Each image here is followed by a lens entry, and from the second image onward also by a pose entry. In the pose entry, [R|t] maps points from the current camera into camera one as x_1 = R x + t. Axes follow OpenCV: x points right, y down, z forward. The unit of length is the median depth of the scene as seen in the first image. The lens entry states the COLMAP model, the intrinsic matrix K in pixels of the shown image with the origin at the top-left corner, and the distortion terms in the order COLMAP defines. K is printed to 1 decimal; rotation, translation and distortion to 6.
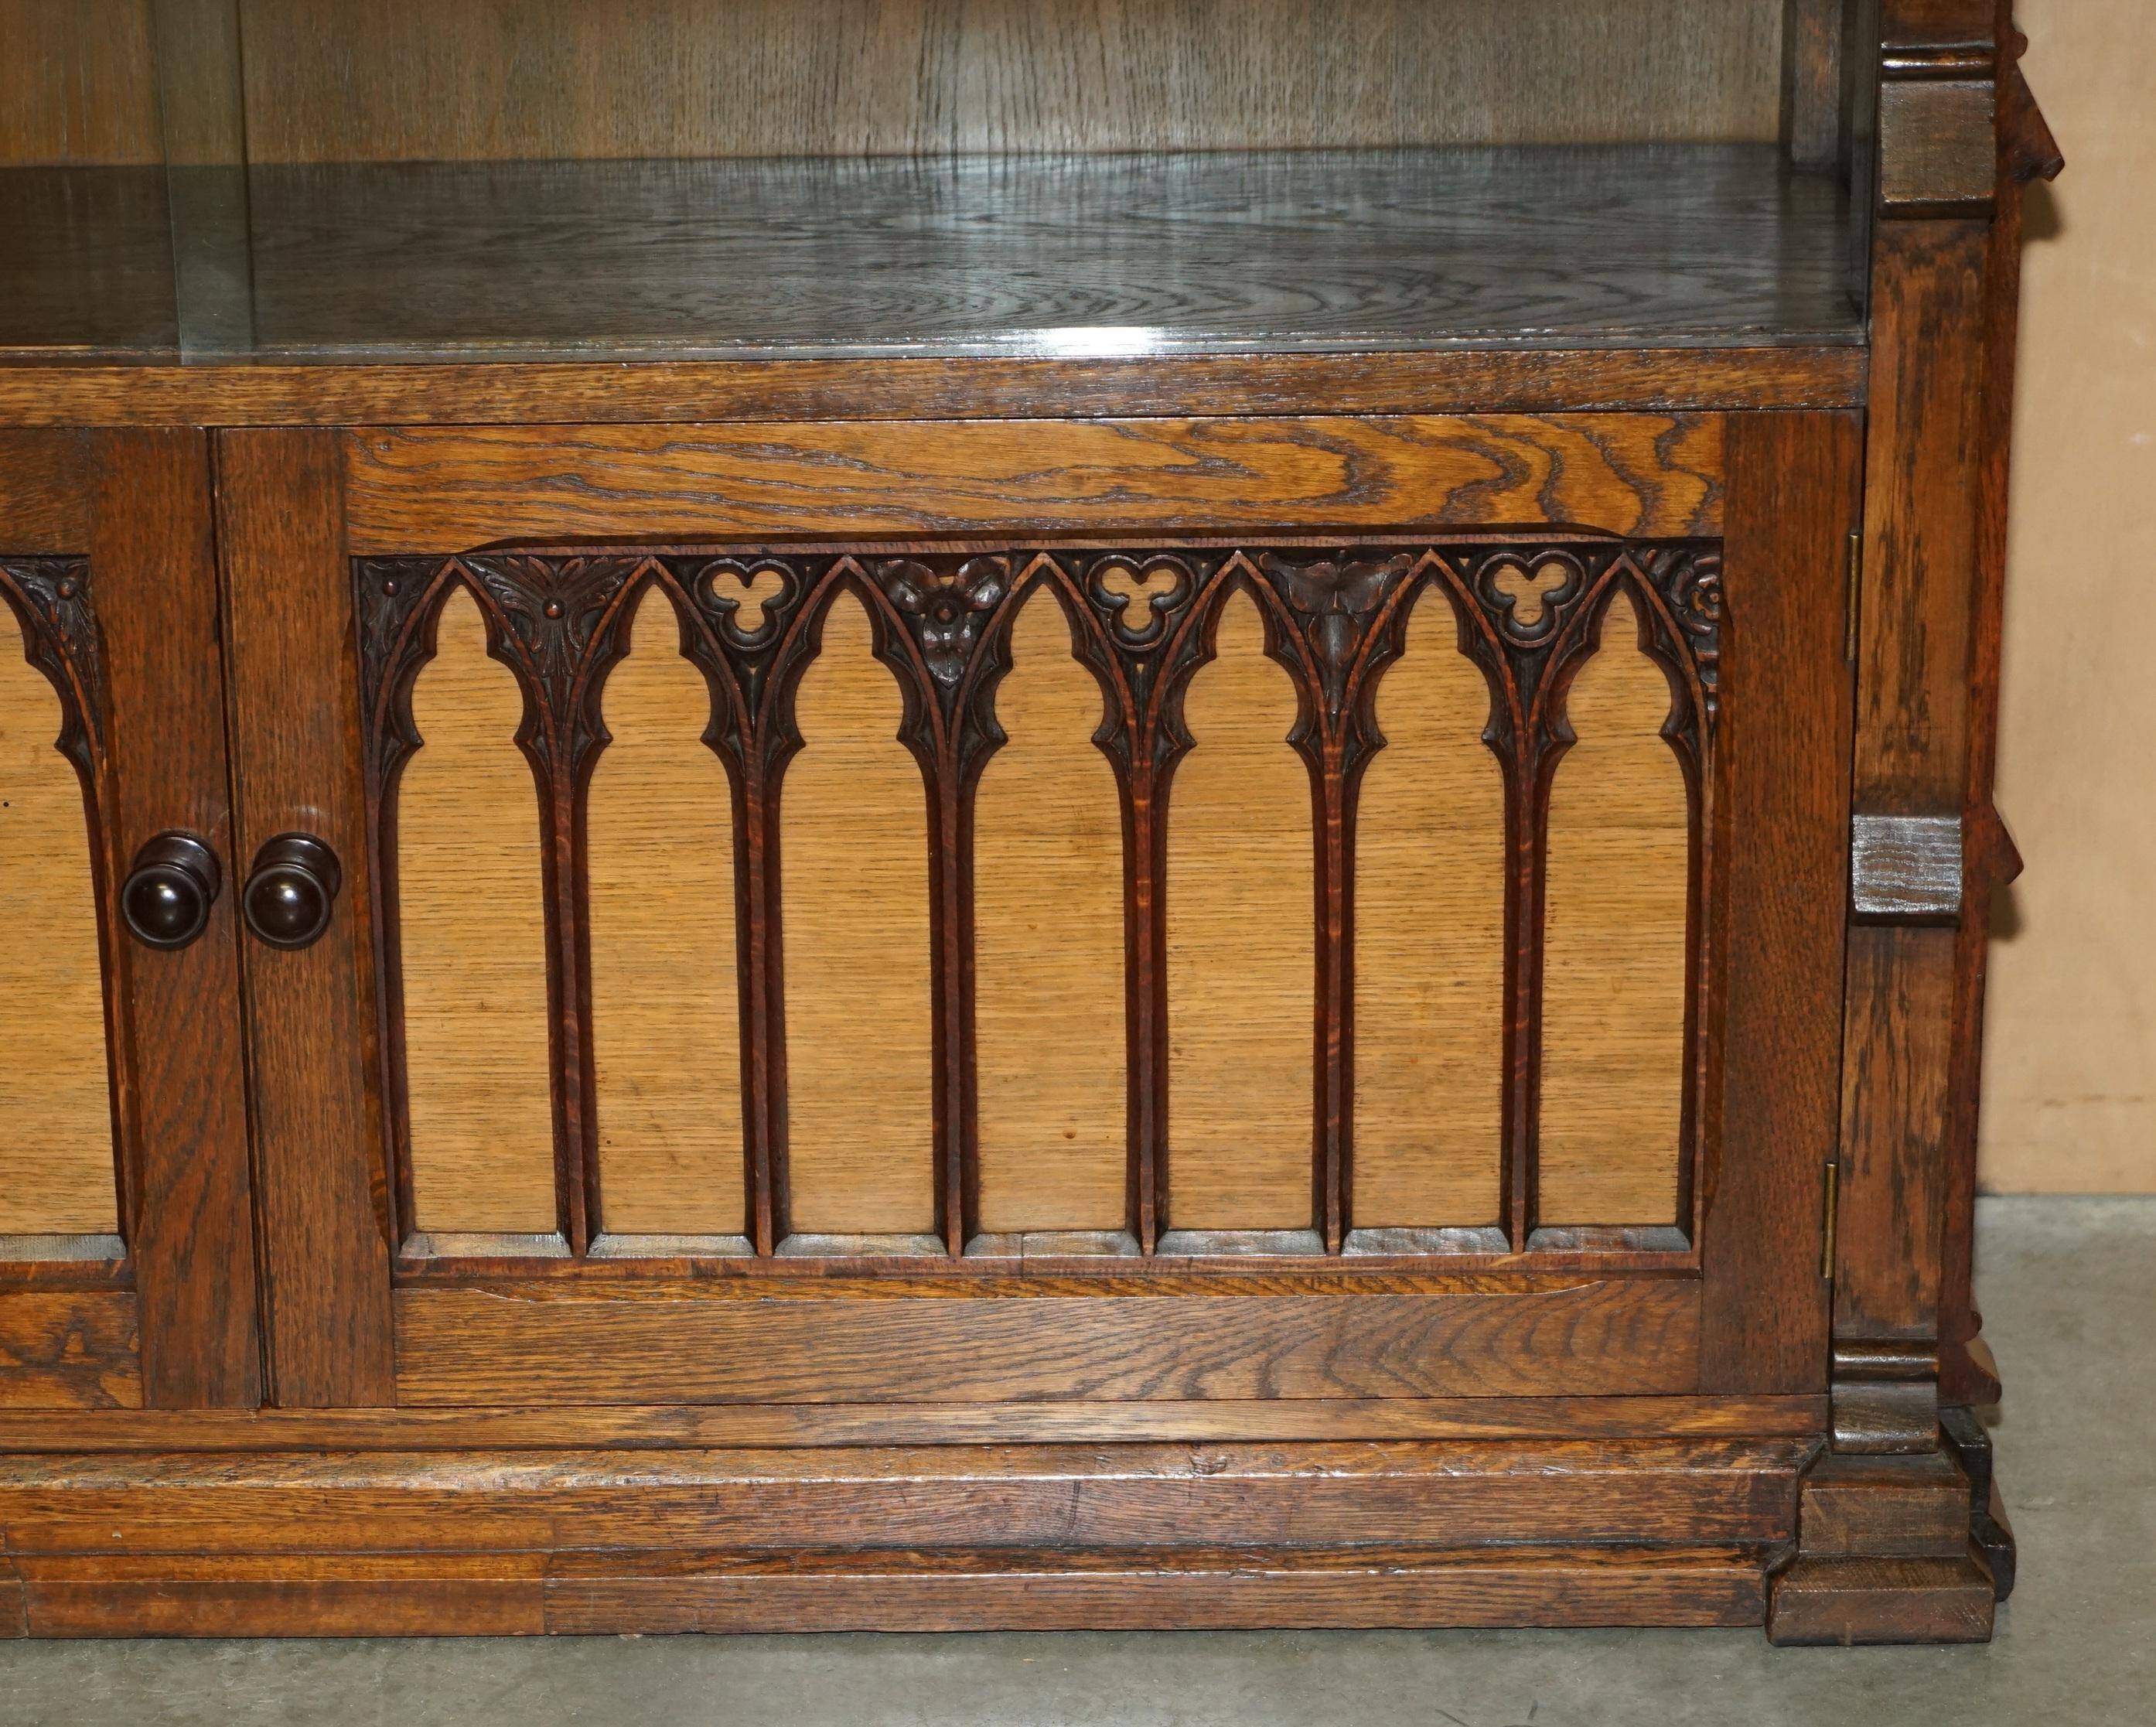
lens RADIAL K [[5699.7, 0, 976.7], [0, 5699.7, 911.1], [0, 0, 1]] dist [-0.031075, 0.000000]
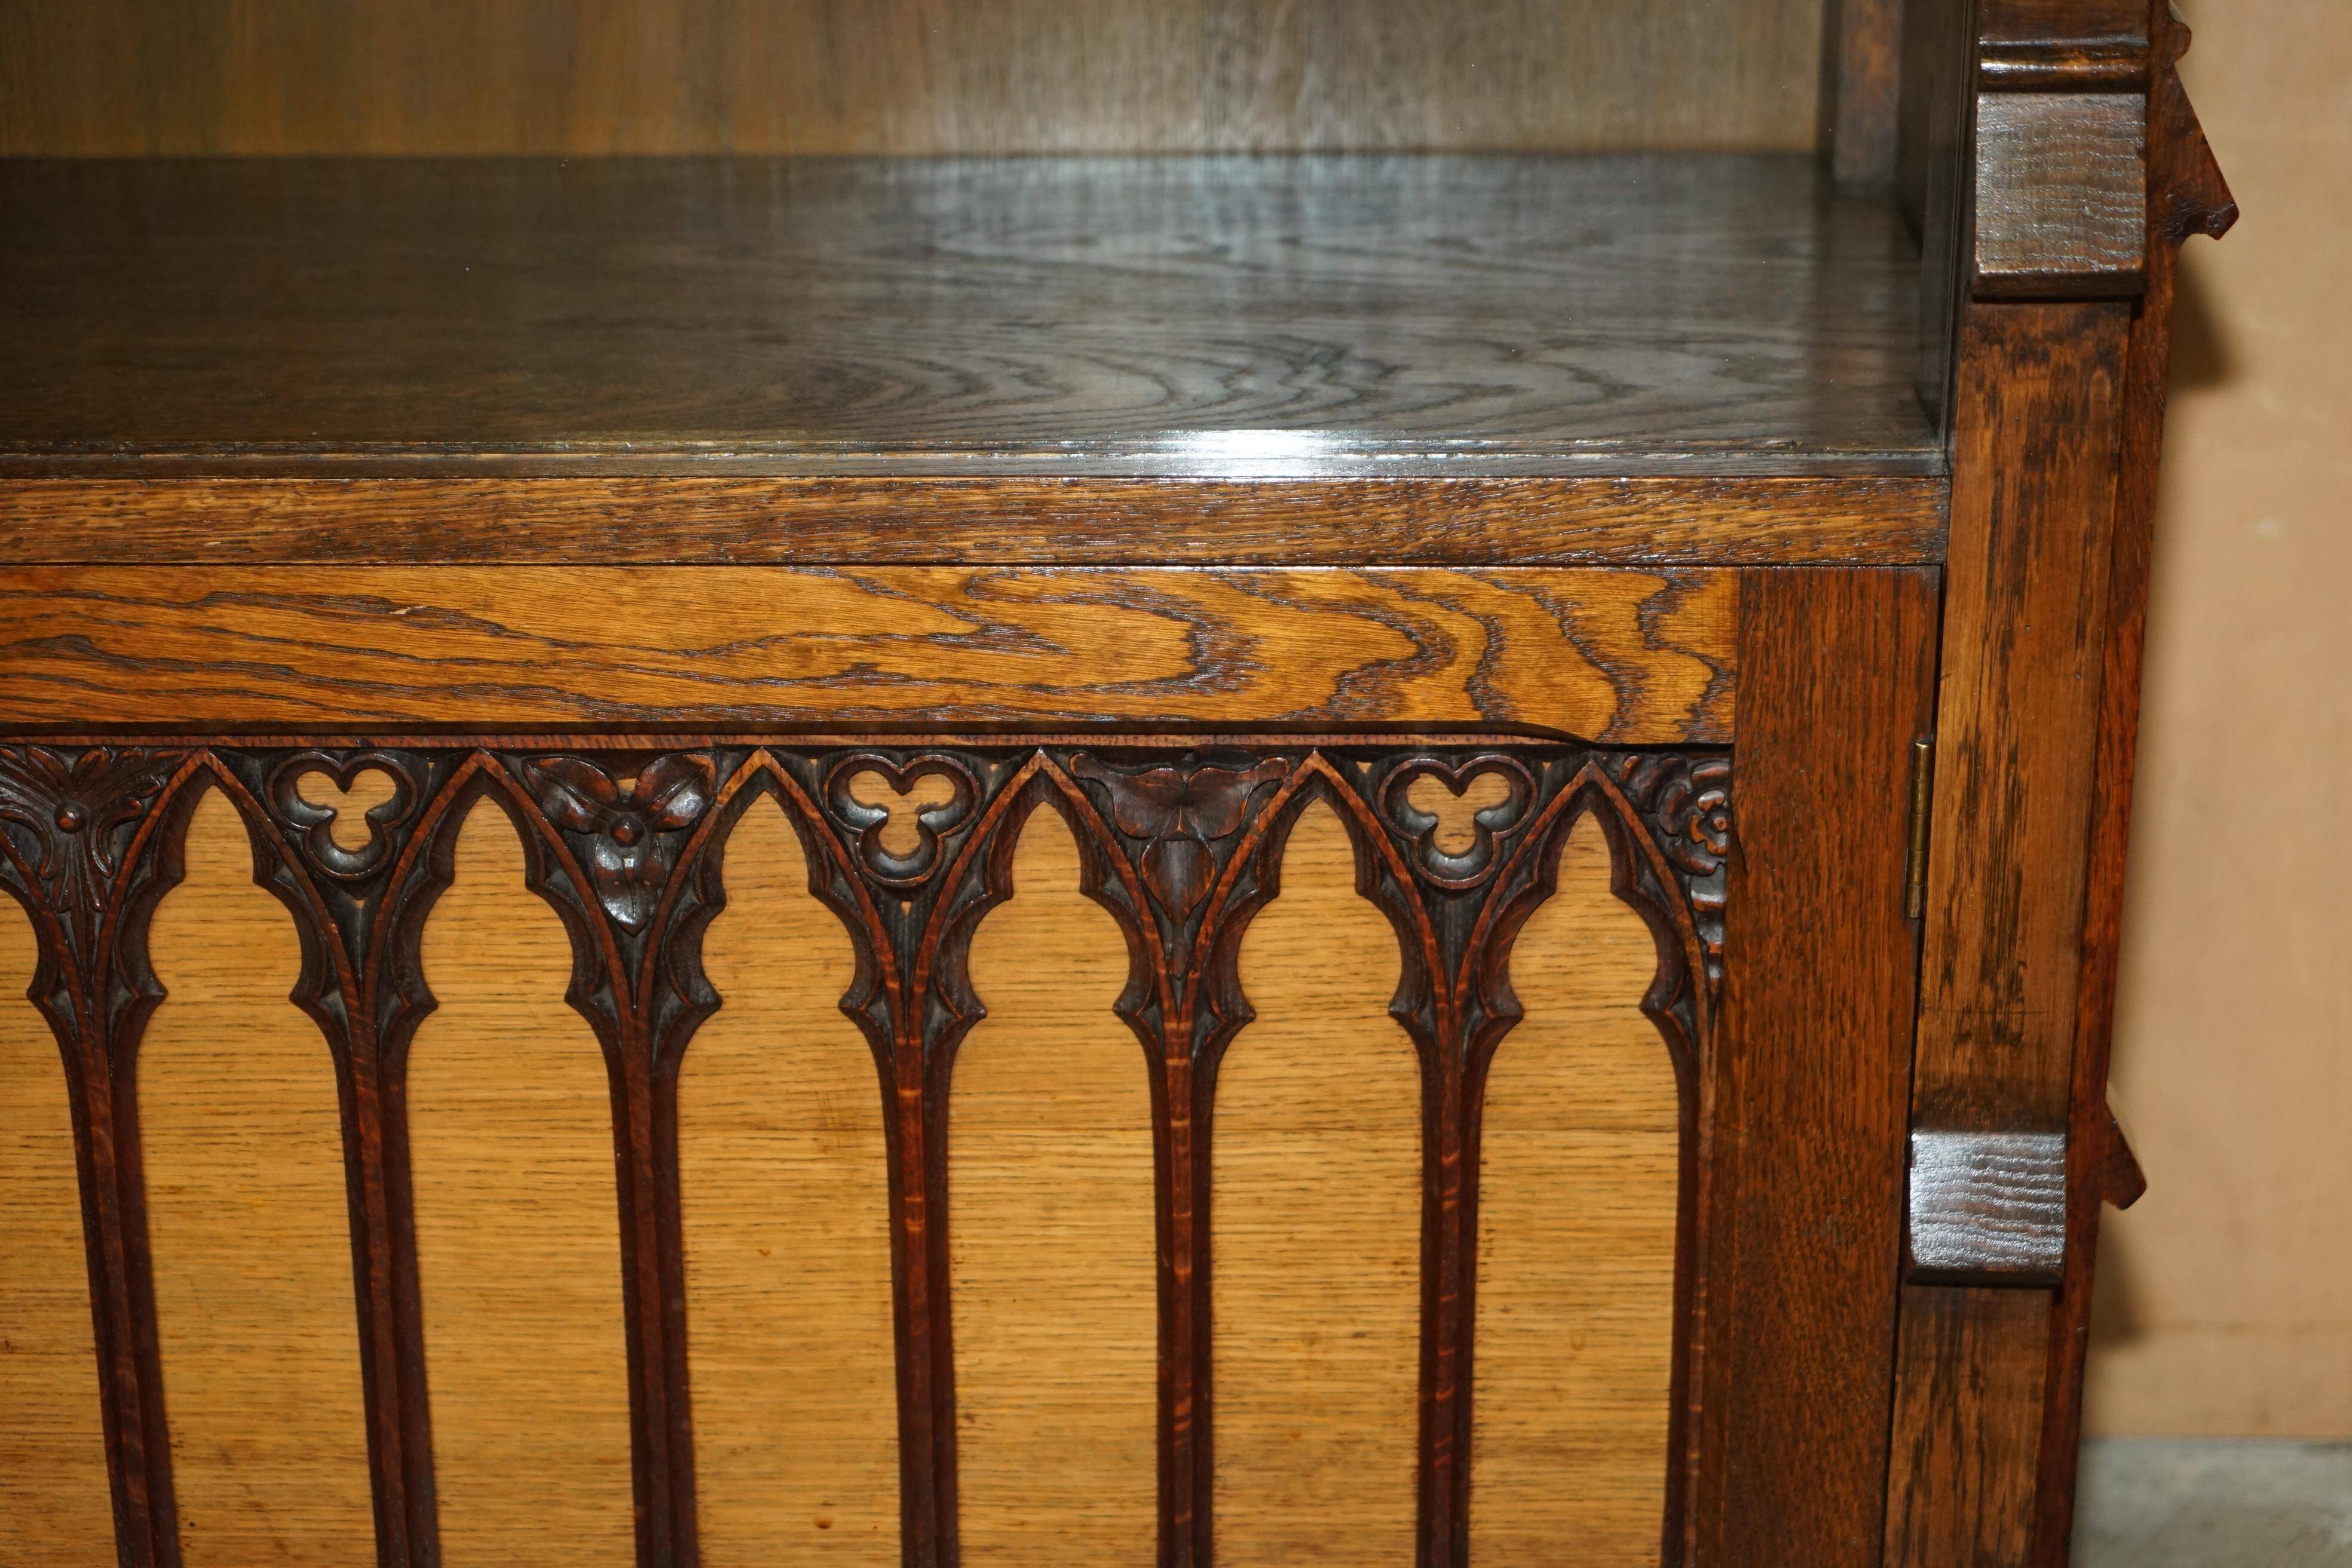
lens RADIAL K [[4473.0, 0, 1169.6], [0, 4473.0, 769.4], [0, 0, 1]] dist [-0.031701, 0.000000]
pose [[0.999932, 0.011027, 0.003836, 0.058521], [-0.011125, 0.999585, 0.026557, -0.074184], [-0.003542, -0.026598, 0.999640, 0.442483]]
